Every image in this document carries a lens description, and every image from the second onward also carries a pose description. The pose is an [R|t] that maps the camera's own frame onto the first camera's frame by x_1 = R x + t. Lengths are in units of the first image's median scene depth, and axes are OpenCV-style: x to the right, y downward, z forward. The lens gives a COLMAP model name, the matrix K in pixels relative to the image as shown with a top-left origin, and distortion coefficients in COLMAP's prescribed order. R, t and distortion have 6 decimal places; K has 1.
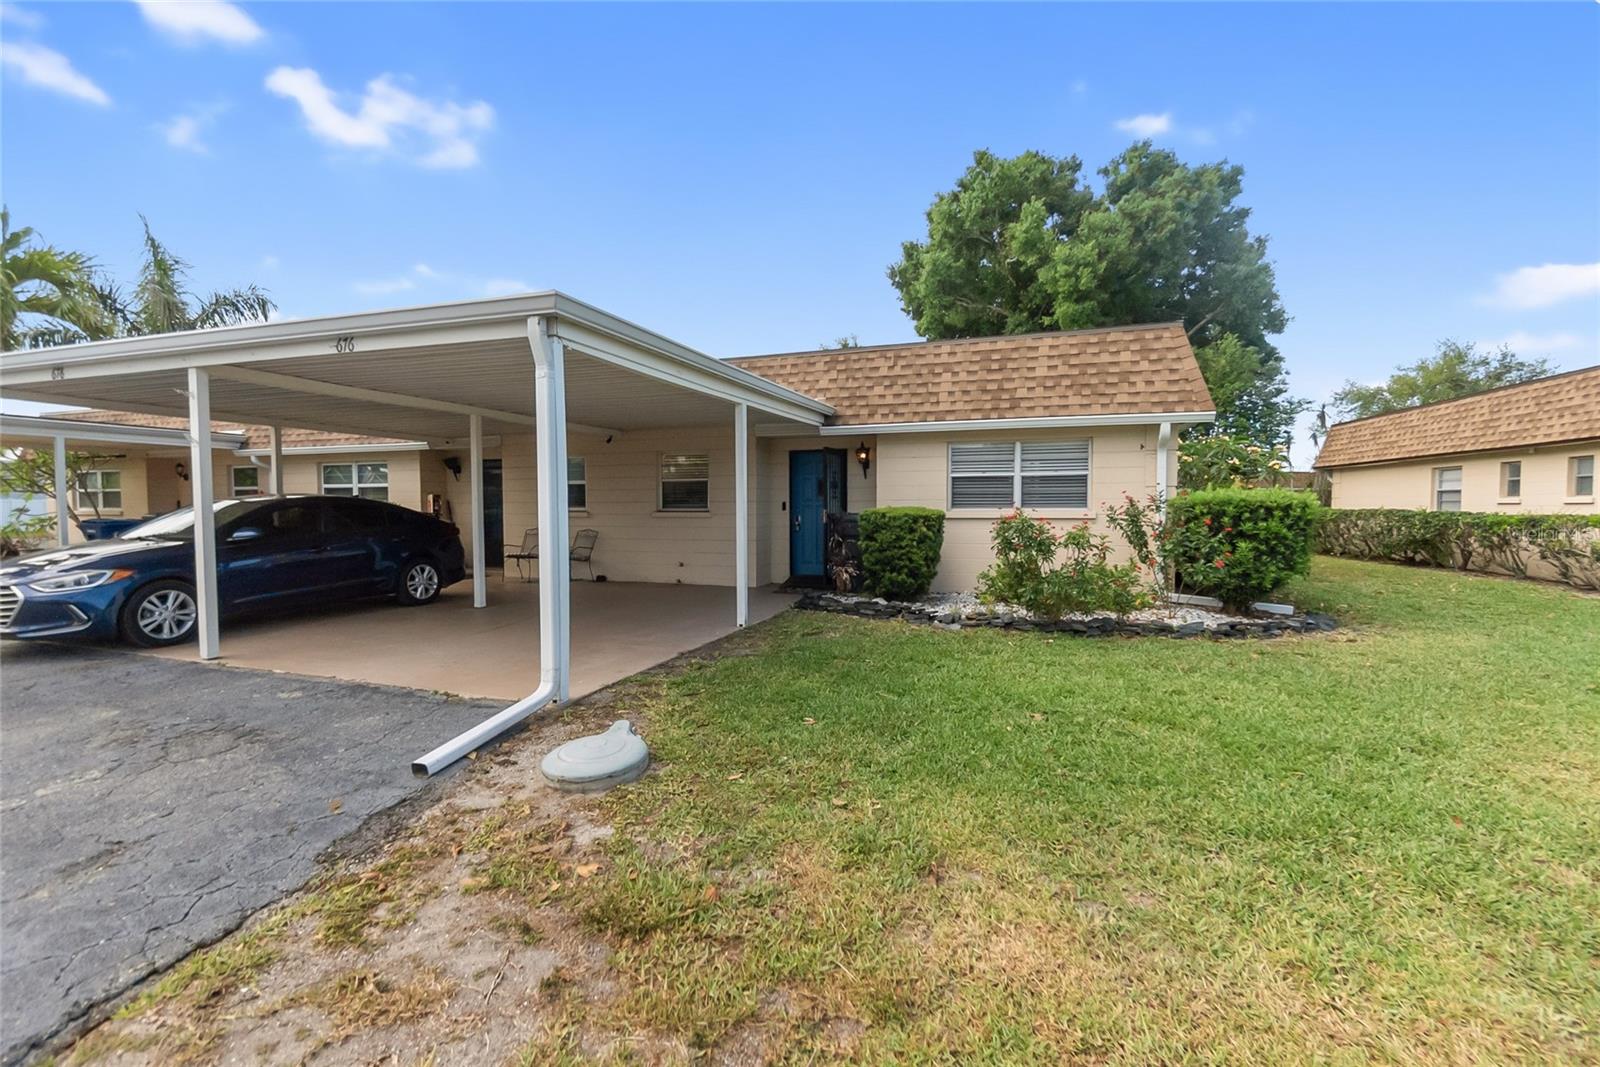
lens RADIAL K [[709.9, 0, 804.5], [0, 709.9, 532.4], [0, 0, 1]] dist [-0.003586, -0.000263]
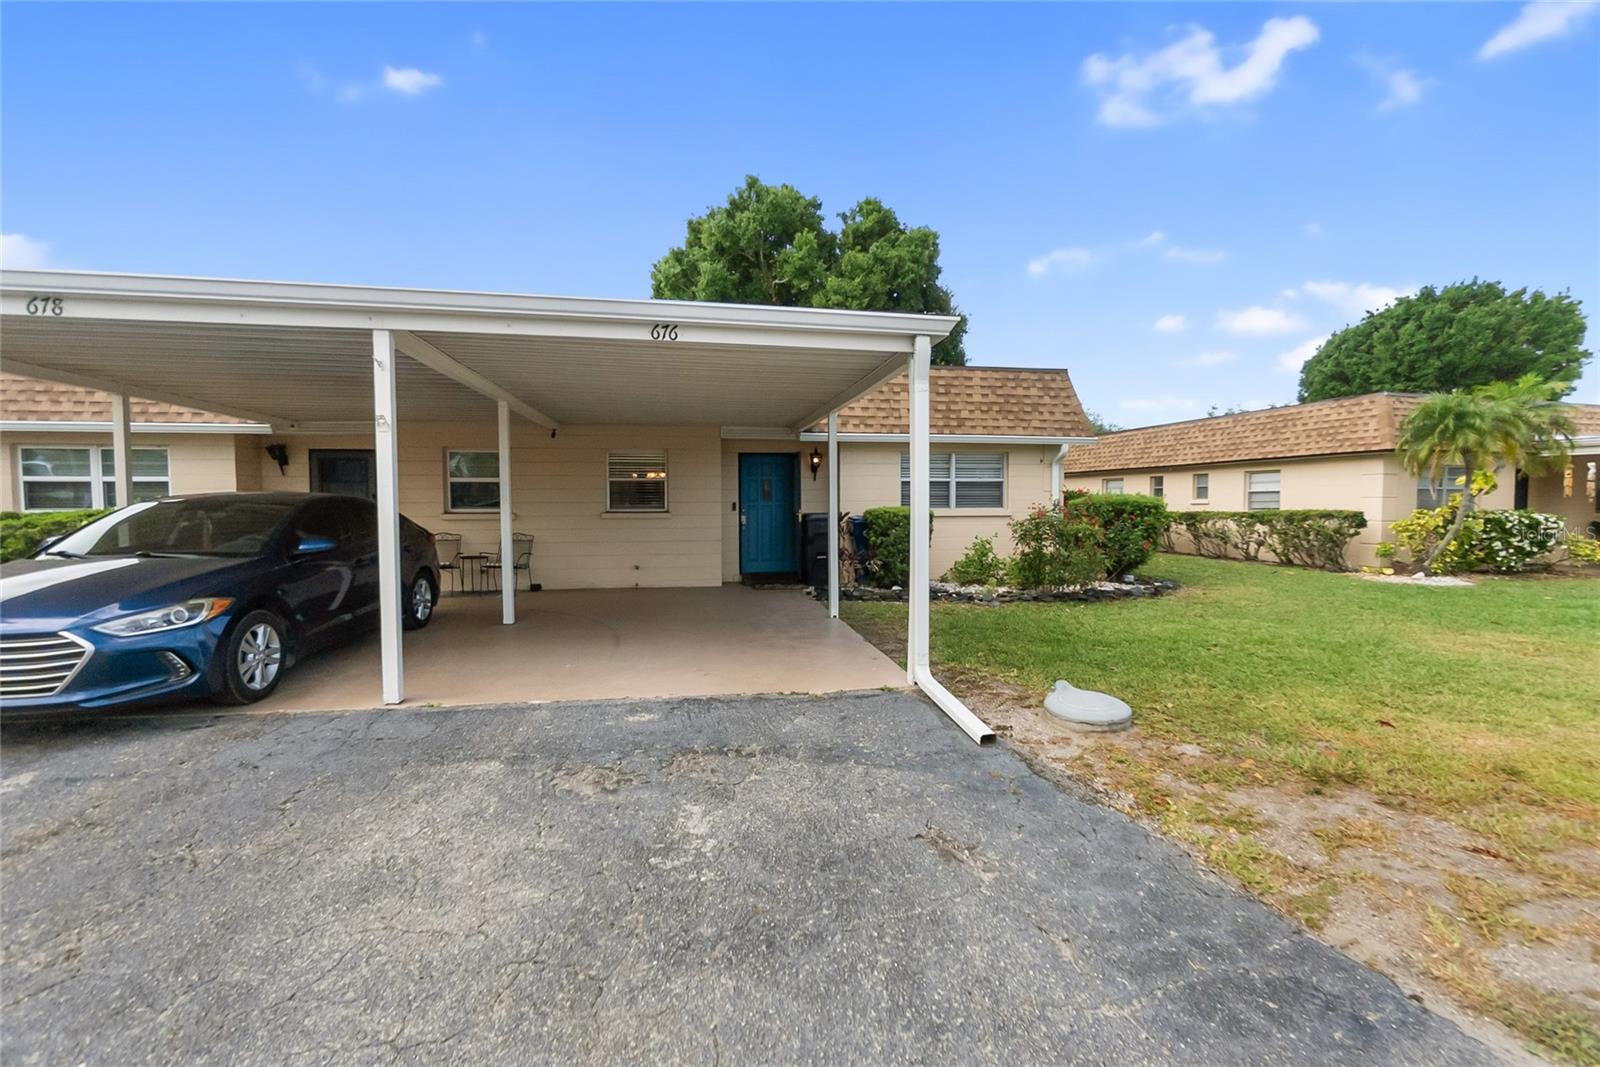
lens RADIAL K [[709.9, 0, 815.2], [0, 709.9, 527.7], [0, 0, 1]] dist [-0.003586, -0.000263]
pose [[0.870655, -0.016804, 0.491608, -0.519365], [0.019988, 0.999799, -0.001226, -0.003080], [-0.491488, 0.010894, 0.870816, 0.056404]]
